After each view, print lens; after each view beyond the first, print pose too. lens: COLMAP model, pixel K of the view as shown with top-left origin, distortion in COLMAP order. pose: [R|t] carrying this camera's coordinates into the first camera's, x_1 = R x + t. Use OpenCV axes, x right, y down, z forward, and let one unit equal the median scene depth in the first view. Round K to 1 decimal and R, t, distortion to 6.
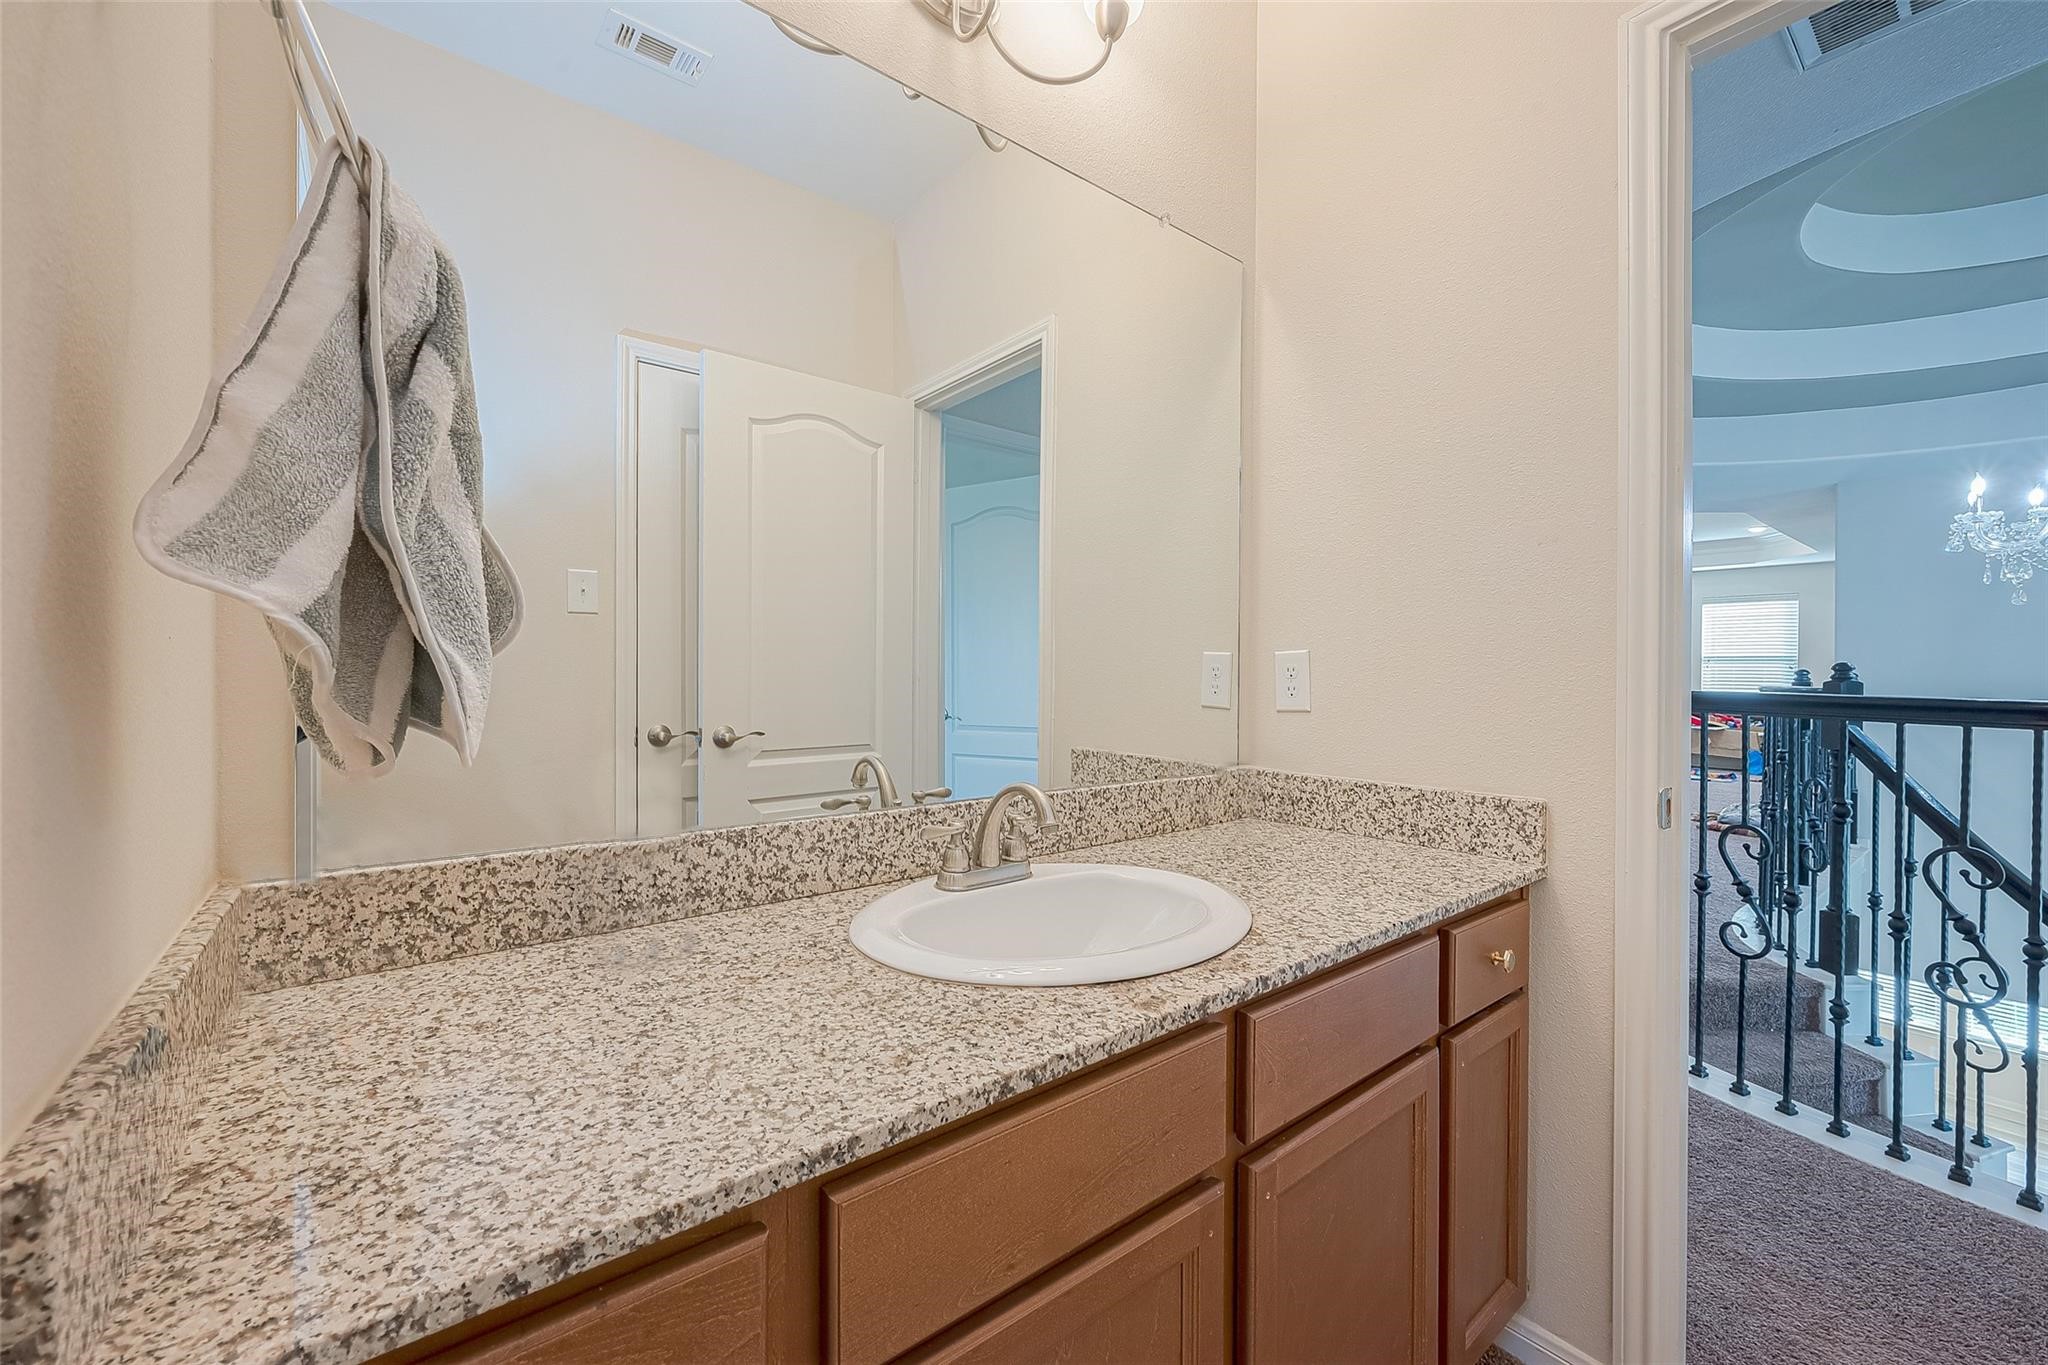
lens RADIAL K [[810.0, 0, 1028.1], [0, 810.0, 673.0], [0, 0, 1]] dist [0.000209, -0.000036]
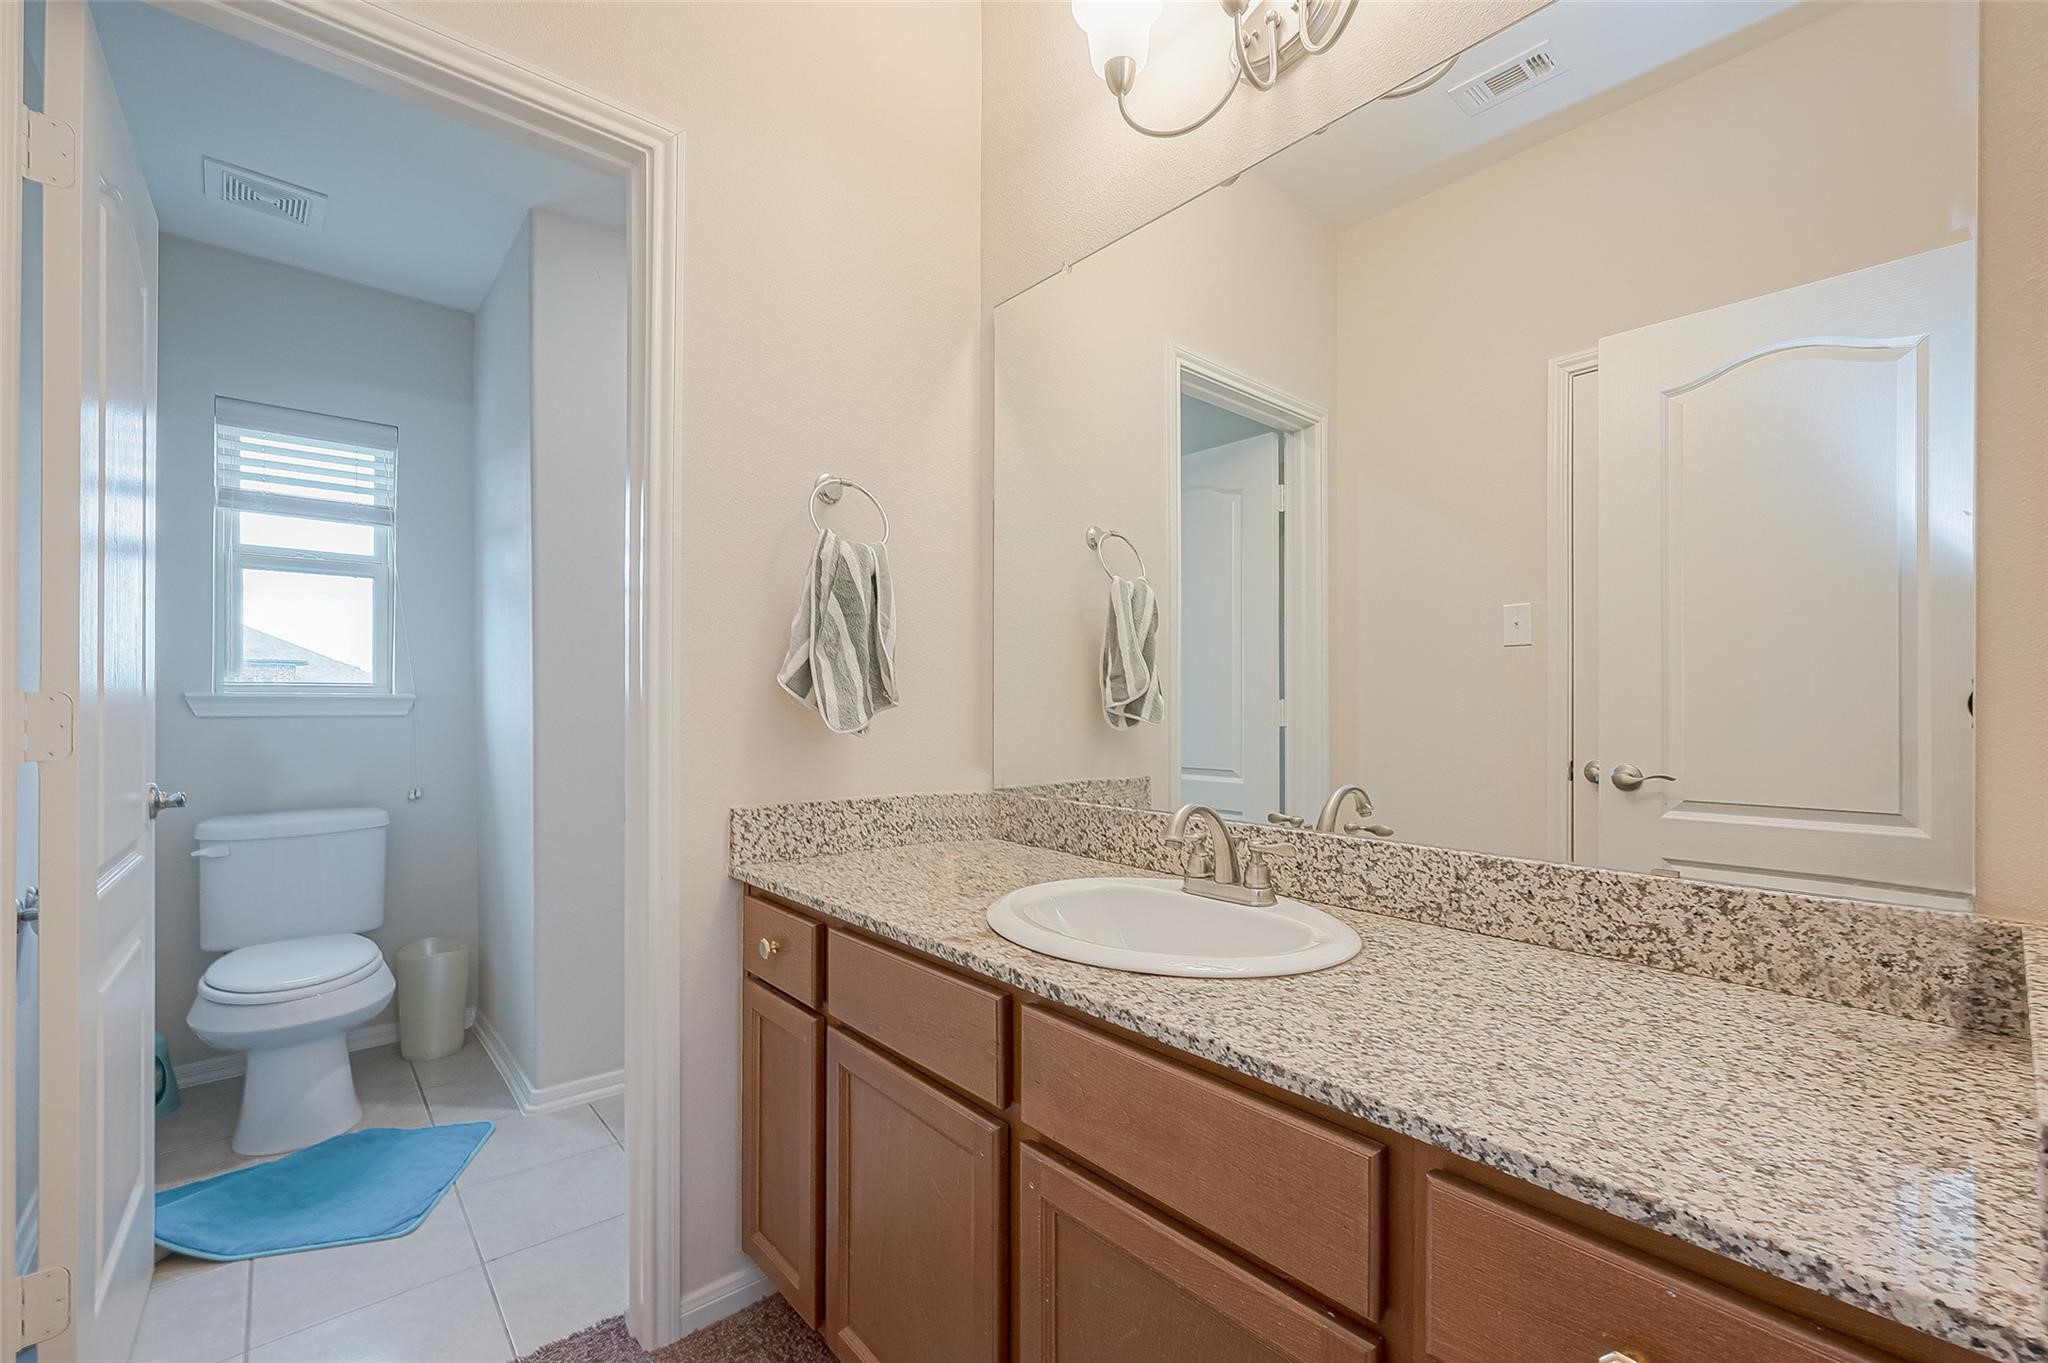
lens RADIAL K [[853.4, 0, 1024.0], [0, 853.4, 681.5], [0, 0, 1]] dist [-0.000582, -0.000078]
pose [[0.039289, -0.030281, -0.998769, 1.123802], [-0.001611, 0.999538, -0.030368, 0.012652], [0.999227, 0.002802, 0.039222, 0.740822]]
